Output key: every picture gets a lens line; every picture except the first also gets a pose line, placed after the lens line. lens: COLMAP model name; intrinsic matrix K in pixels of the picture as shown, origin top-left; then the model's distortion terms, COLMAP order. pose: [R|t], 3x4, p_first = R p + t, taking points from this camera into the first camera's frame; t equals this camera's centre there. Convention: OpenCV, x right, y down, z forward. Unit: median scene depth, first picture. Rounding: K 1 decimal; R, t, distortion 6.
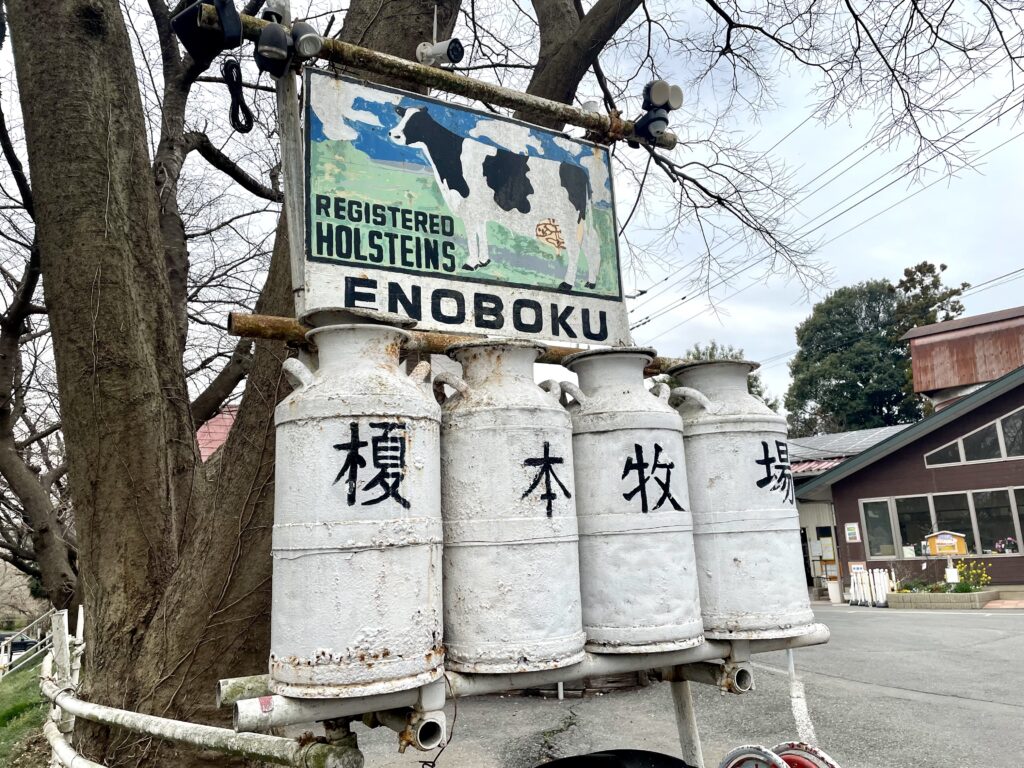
lens RADIAL K [[760.9, 0, 512.0], [0, 760.9, 384.0], [0, 0, 1]] dist [0.052350, -0.074442]
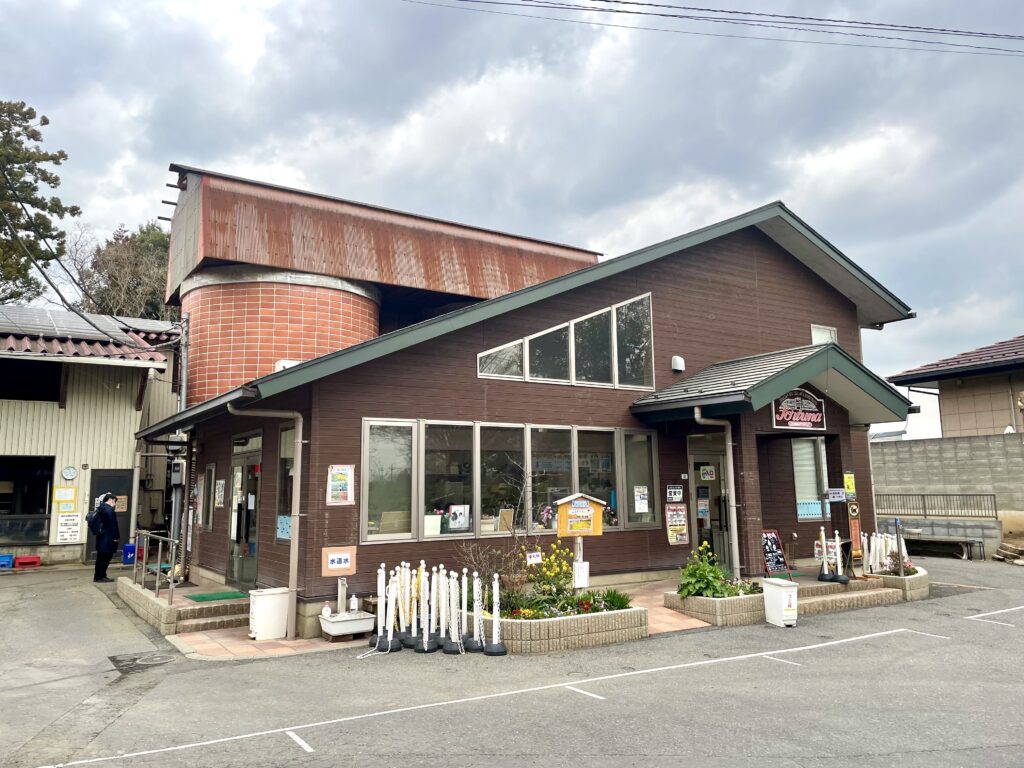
lens RADIAL K [[760.9, 0, 512.0], [0, 760.9, 384.0], [0, 0, 1]] dist [0.052350, -0.074442]
pose [[0.261772, 0.151208, 0.953211, 0.017614], [-0.229552, 0.969063, -0.090682, 0.156928], [-0.937433, -0.195074, 0.288384, 0.803384]]
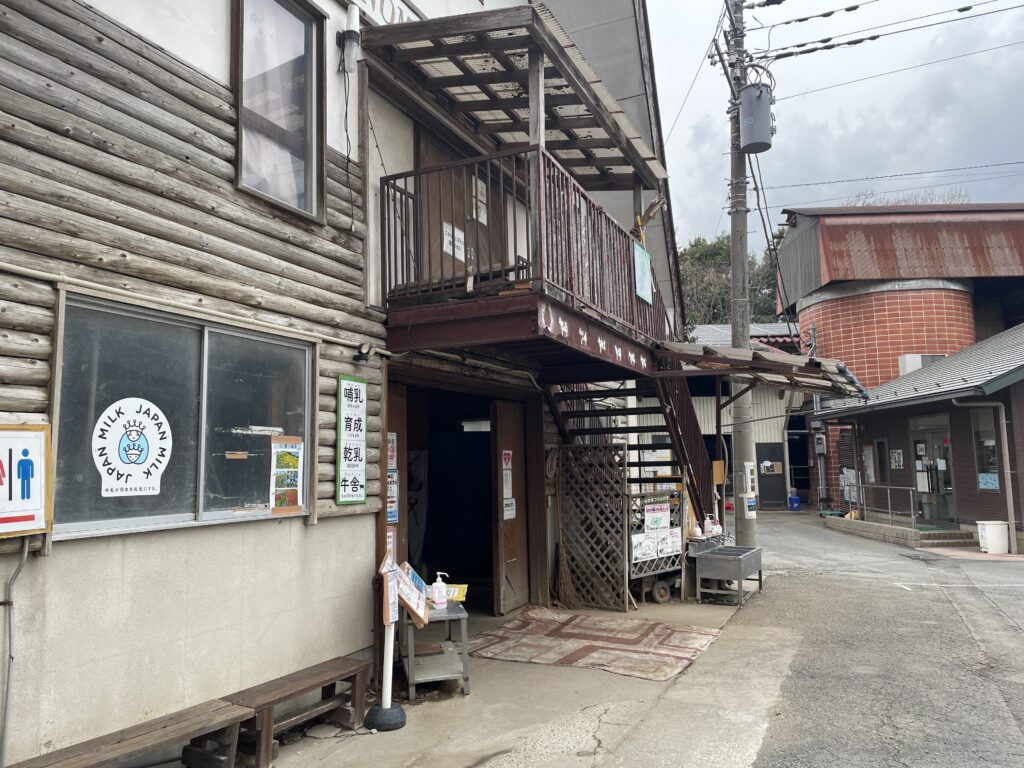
lens RADIAL K [[760.9, 0, 512.0], [0, 760.9, 384.0], [0, 0, 1]] dist [0.052350, -0.074442]
pose [[0.767287, 0.079376, 0.636372, -0.350101], [-0.157421, 0.985262, 0.066911, 0.168588], [-0.621682, -0.151518, 0.768475, 0.804833]]
